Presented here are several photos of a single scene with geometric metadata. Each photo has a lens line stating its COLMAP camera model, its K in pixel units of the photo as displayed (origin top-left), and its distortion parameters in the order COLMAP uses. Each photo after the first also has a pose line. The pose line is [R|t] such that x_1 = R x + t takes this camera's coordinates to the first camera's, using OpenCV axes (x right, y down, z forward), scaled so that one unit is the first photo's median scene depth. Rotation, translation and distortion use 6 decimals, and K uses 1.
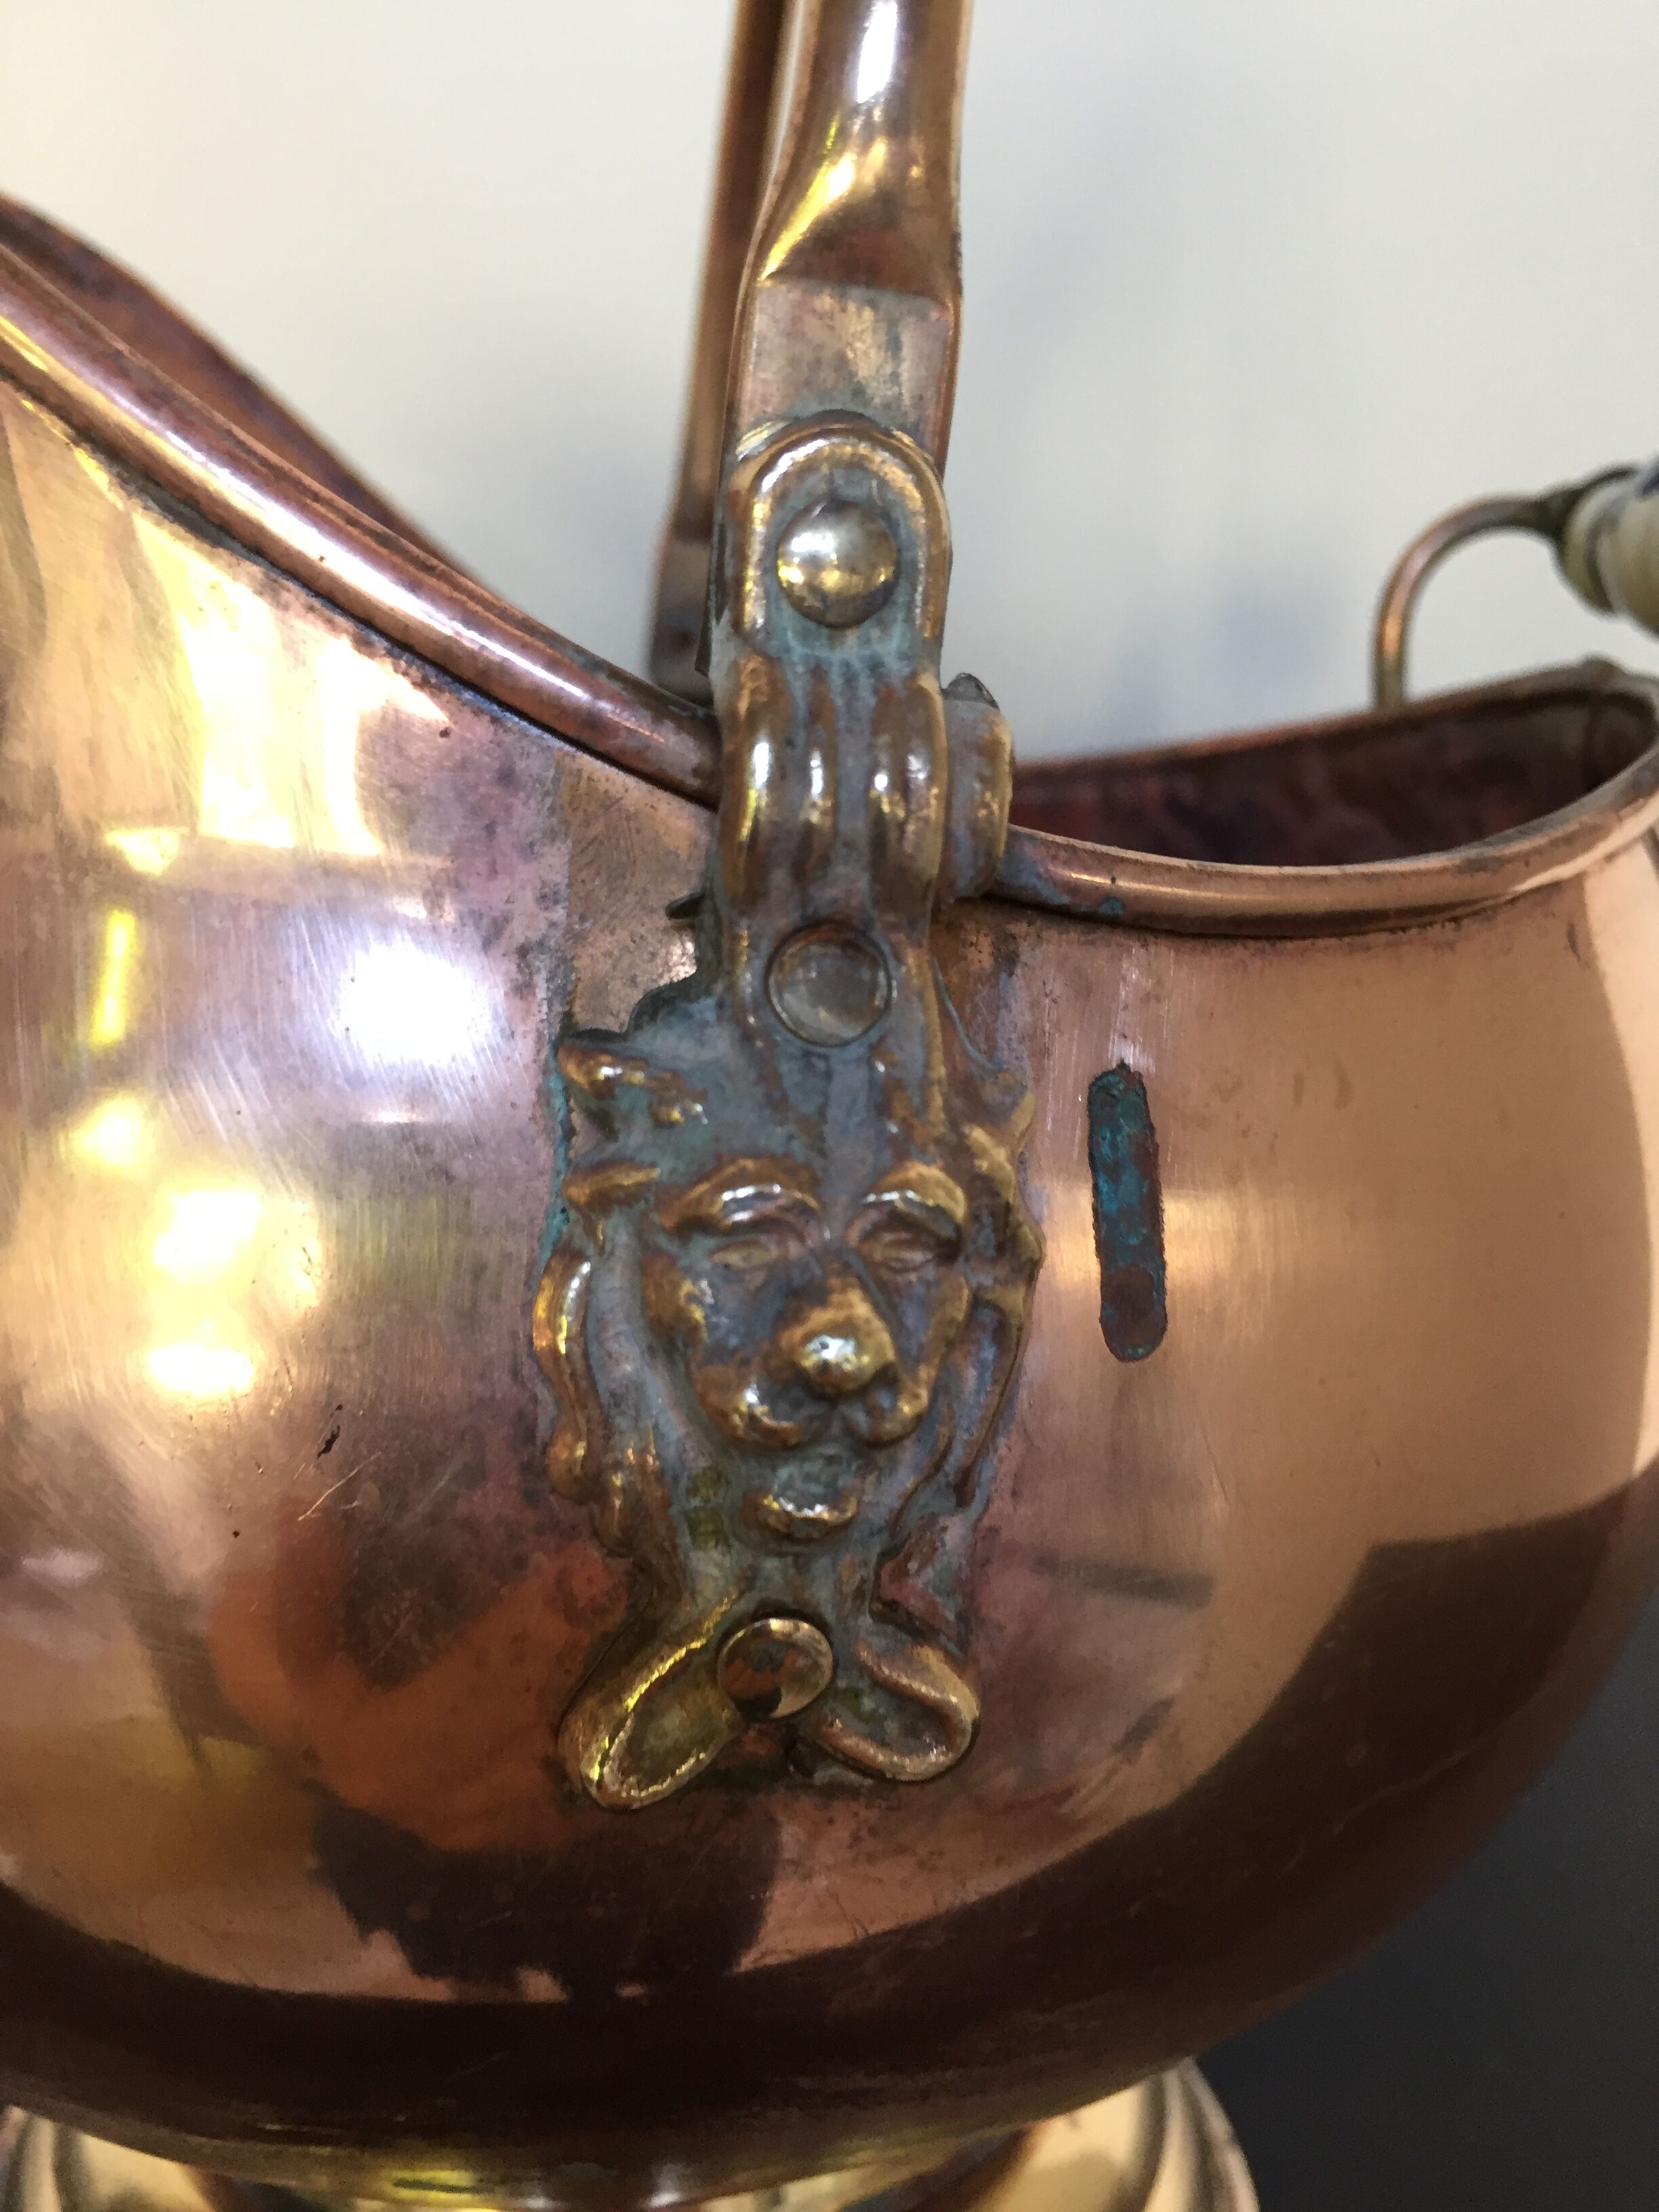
lens RADIAL K [[1891.3, 0, 831.5], [0, 1891.3, 1115.6], [0, 0, 1]] dist [0.000547, -0.018392]
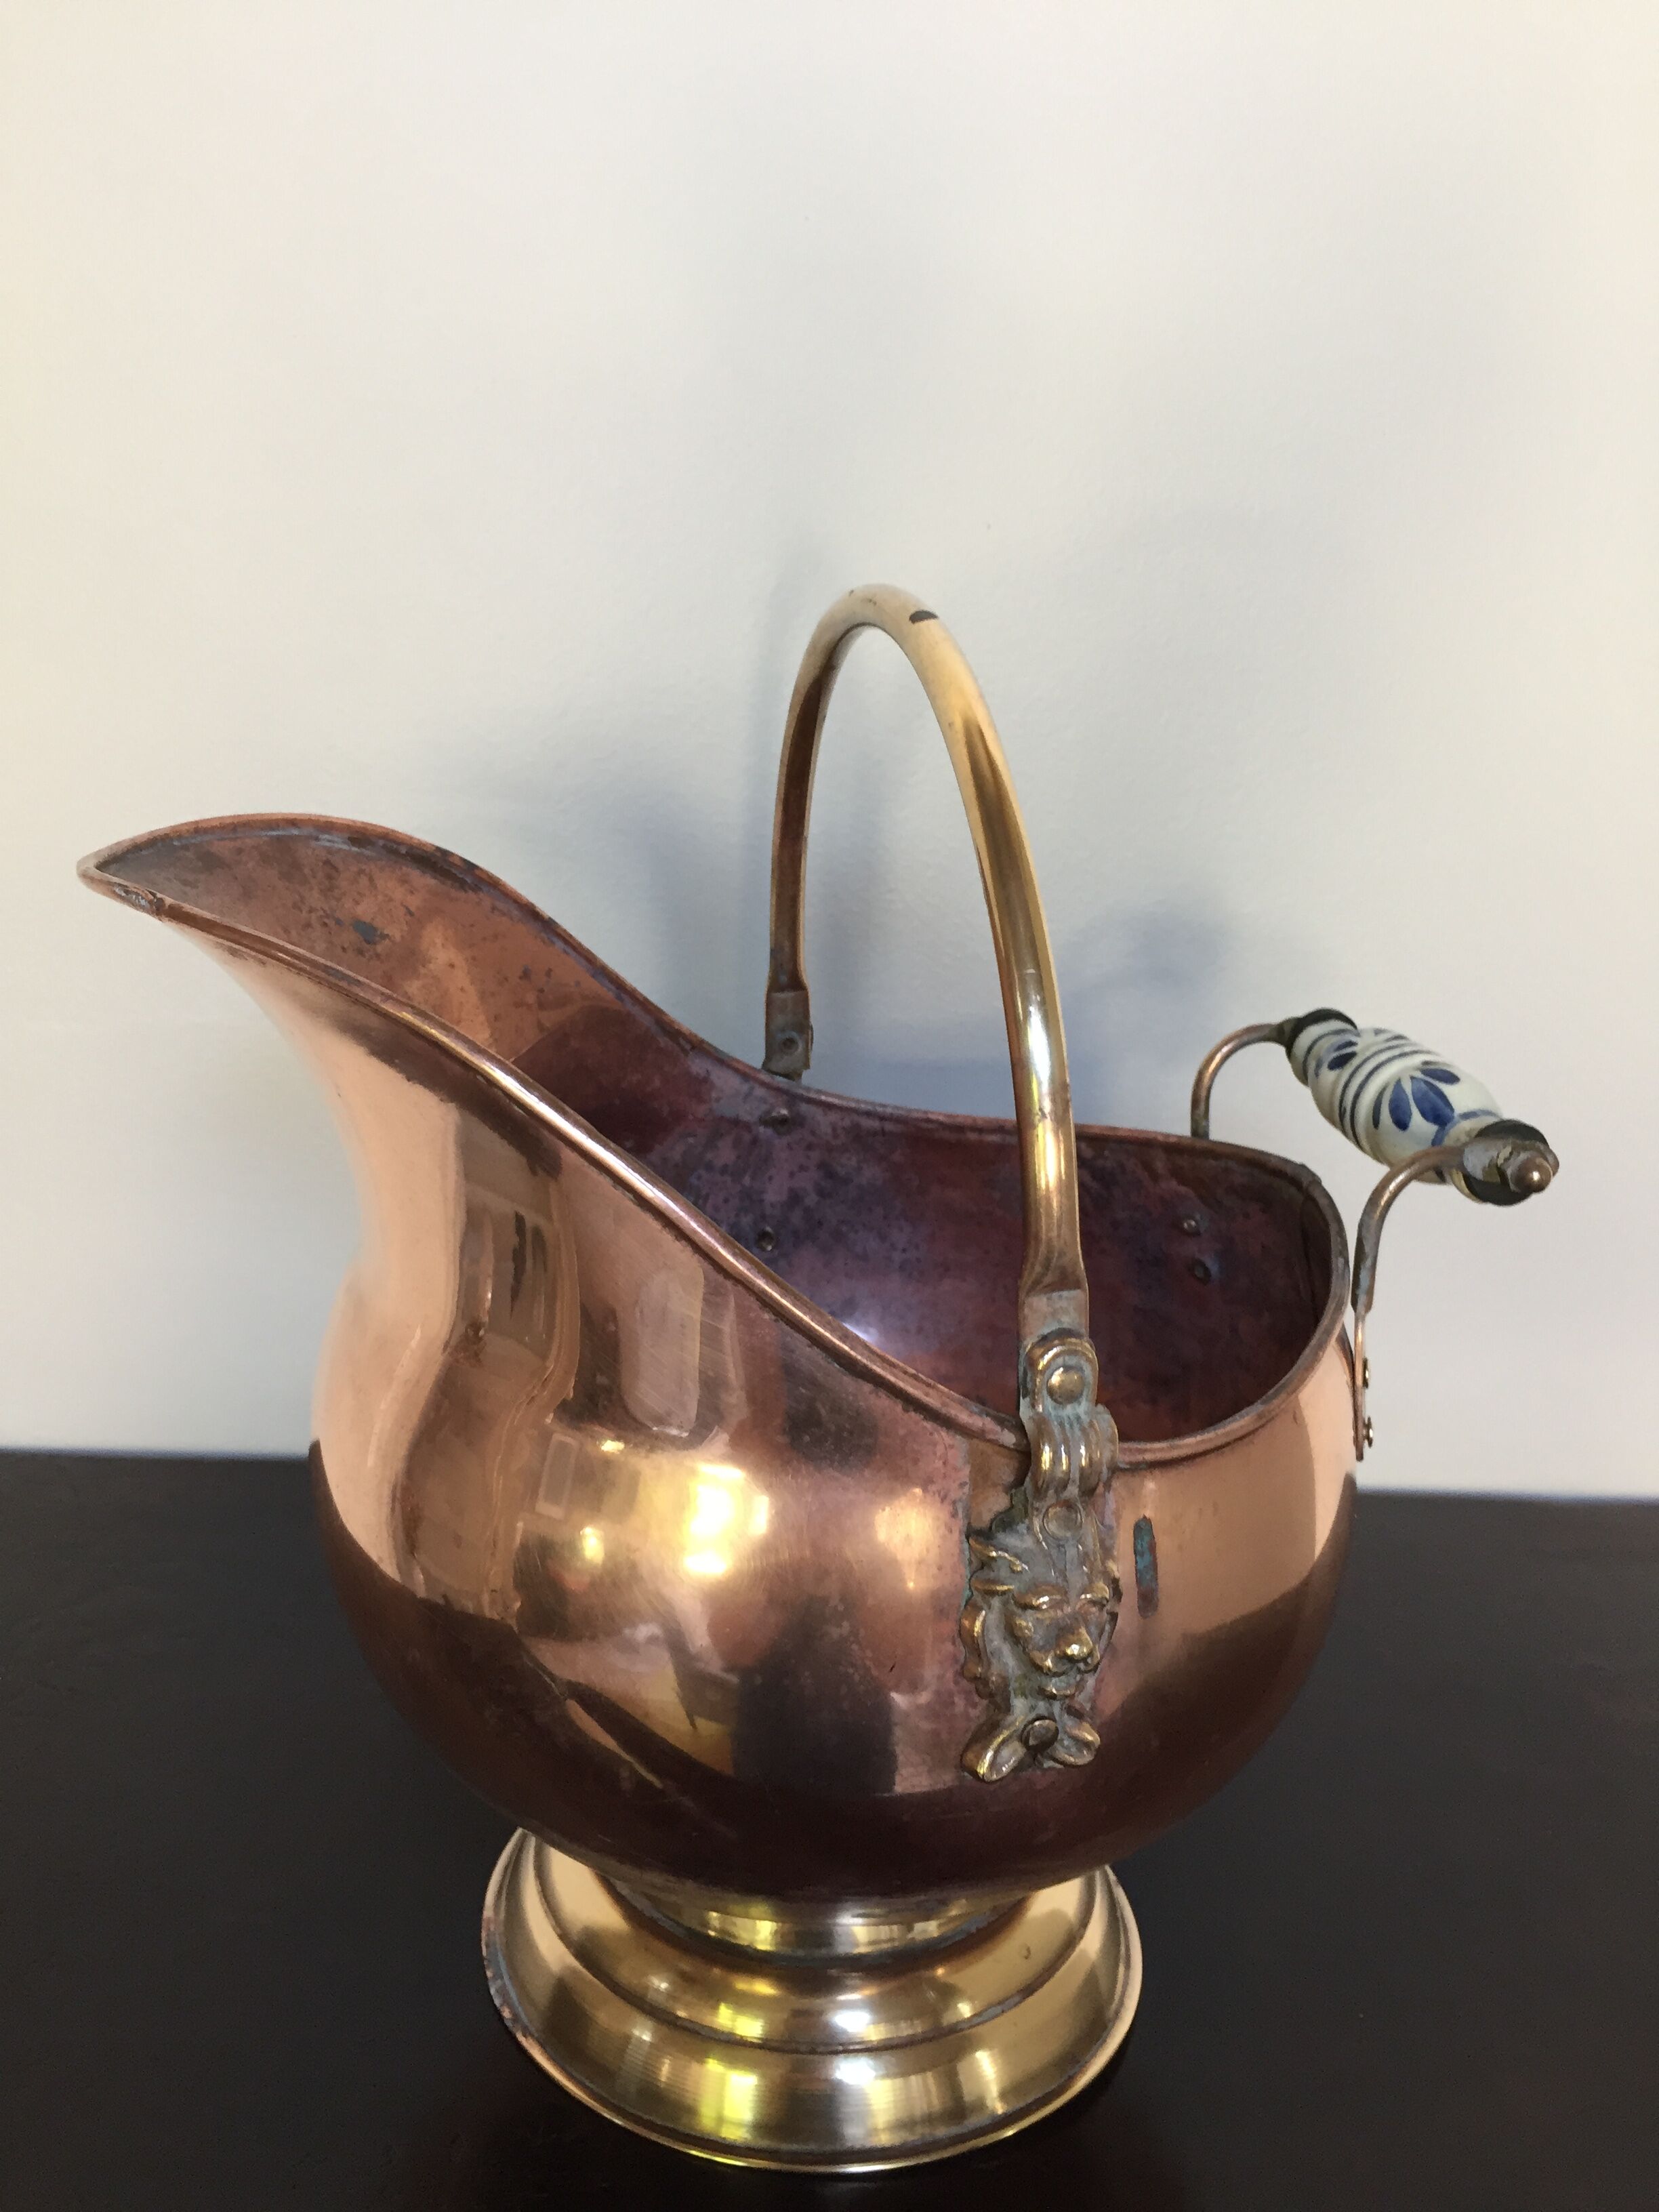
lens RADIAL K [[1891.3, 0, 826.0], [0, 1891.3, 1098.2], [0, 0, 1]] dist [0.000547, -0.018392]
pose [[0.991438, -0.017661, 0.129376, -0.737001], [0.009386, 0.997887, 0.064295, -0.915420], [-0.130239, -0.062530, 0.989509, -1.866527]]
